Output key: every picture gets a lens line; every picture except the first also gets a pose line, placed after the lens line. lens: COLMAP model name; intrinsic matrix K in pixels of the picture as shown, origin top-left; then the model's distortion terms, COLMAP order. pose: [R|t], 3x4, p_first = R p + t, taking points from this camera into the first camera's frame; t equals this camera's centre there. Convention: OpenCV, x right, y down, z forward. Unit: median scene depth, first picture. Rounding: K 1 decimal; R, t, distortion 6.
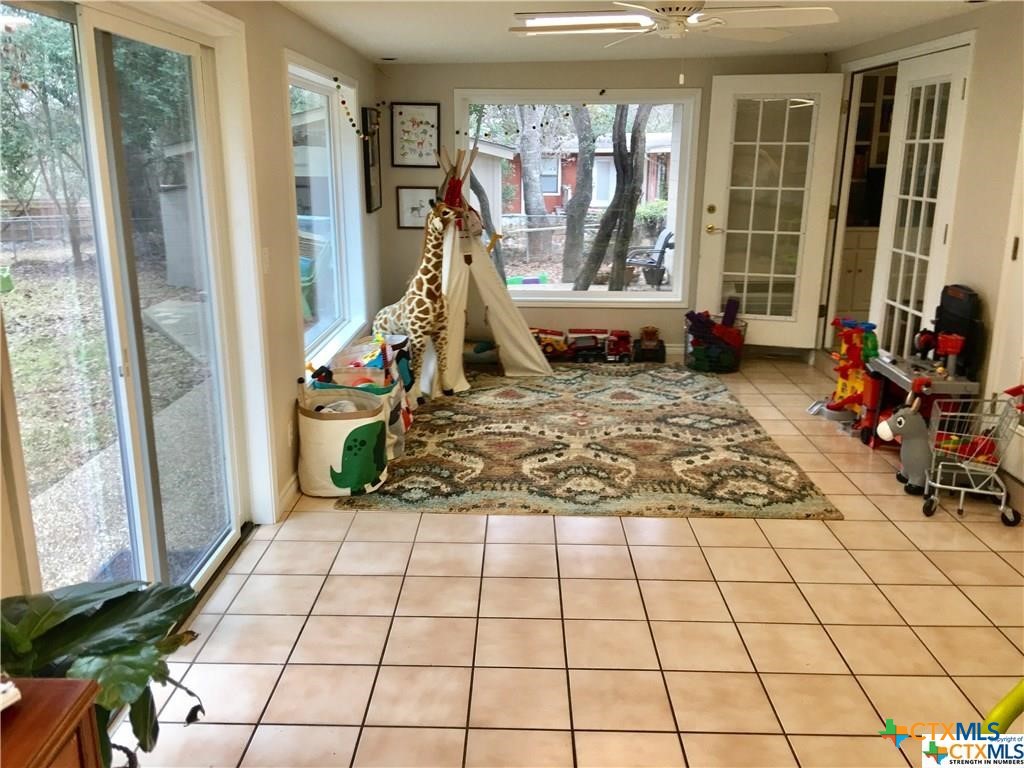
lens RADIAL K [[870.5, 0, 510.7], [0, 870.5, 385.2], [0, 0, 1]] dist [-0.010124, -0.000766]
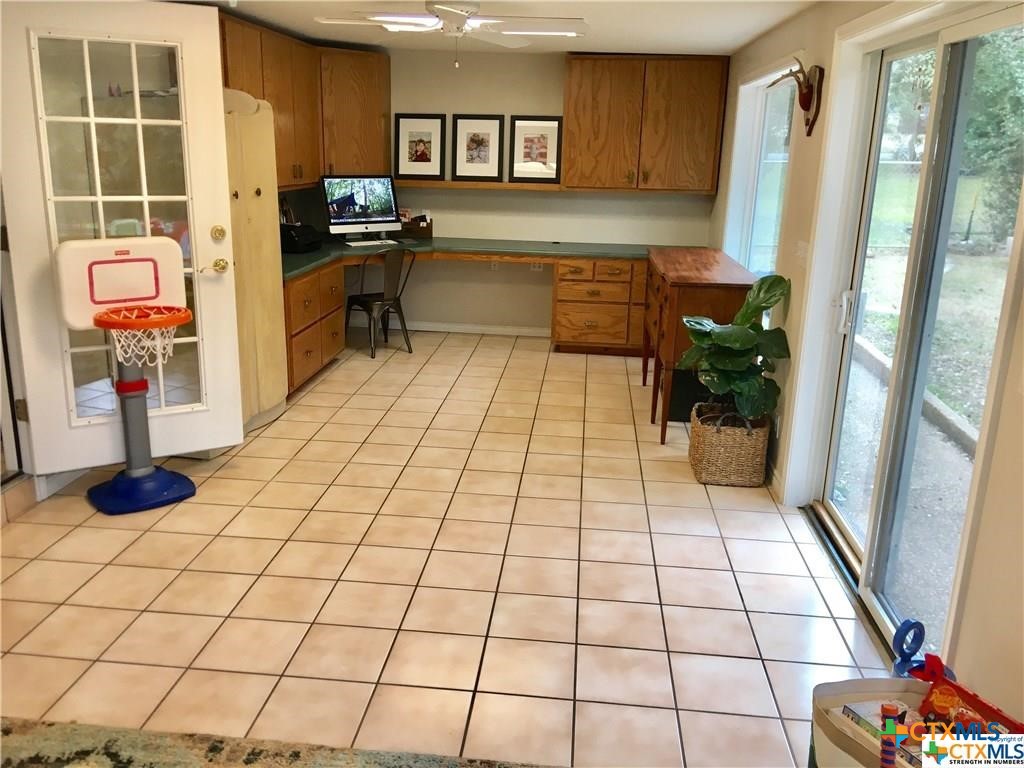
lens RADIAL K [[870.5, 0, 511.2], [0, 870.5, 382.9], [0, 0, 1]] dist [-0.010124, -0.000766]
pose [[-0.996531, -0.048654, 0.067524, -0.016652], [-0.007795, 0.862321, 0.506302, -0.495399], [-0.082861, 0.504019, -0.859709, 1.826357]]
